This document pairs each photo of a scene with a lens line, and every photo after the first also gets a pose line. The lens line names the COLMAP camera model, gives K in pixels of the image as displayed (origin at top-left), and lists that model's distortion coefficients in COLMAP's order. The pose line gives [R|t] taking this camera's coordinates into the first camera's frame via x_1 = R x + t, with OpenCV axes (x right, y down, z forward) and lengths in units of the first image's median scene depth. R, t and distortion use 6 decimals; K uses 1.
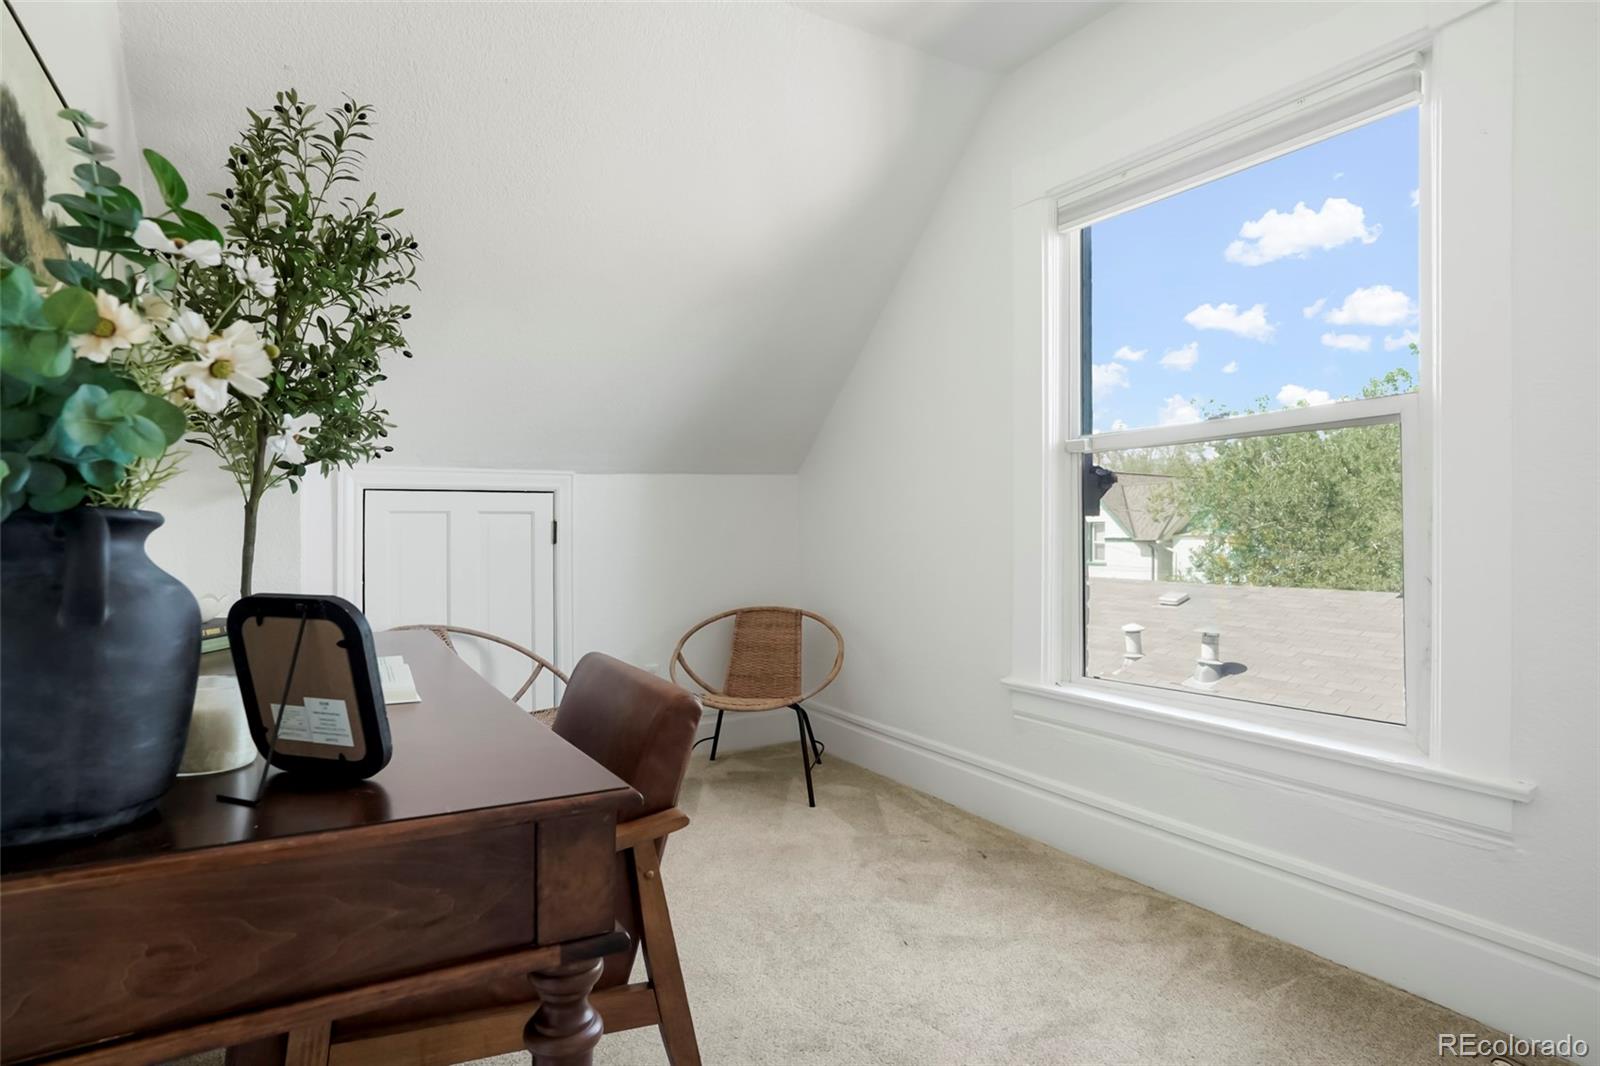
lens RADIAL K [[847.9, 0, 816.0], [0, 847.9, 541.2], [0, 0, 1]] dist [-0.029416, 0.013807]
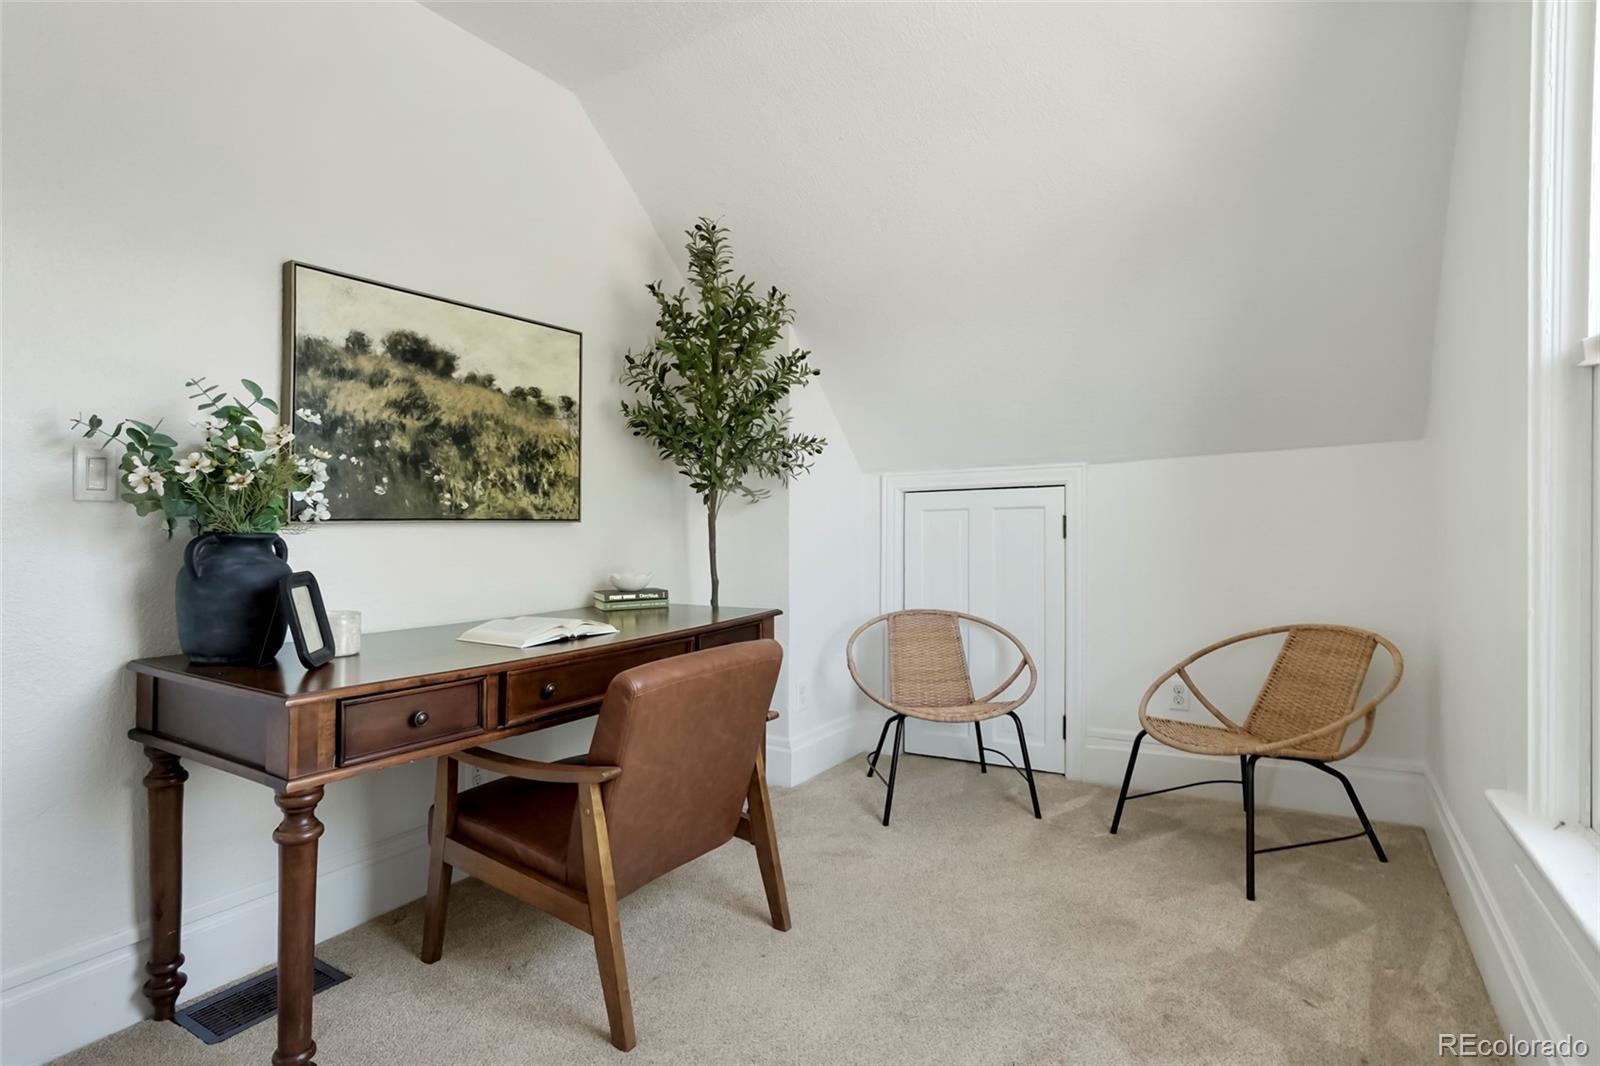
lens RADIAL K [[847.9, 0, 809.2], [0, 847.9, 529.7], [0, 0, 1]] dist [-0.029416, 0.013807]
pose [[0.442246, 0.000697, -0.896894, 0.488150], [0.005017, 0.999982, 0.003250, -0.012422], [0.896880, -0.005937, 0.442234, 0.339851]]
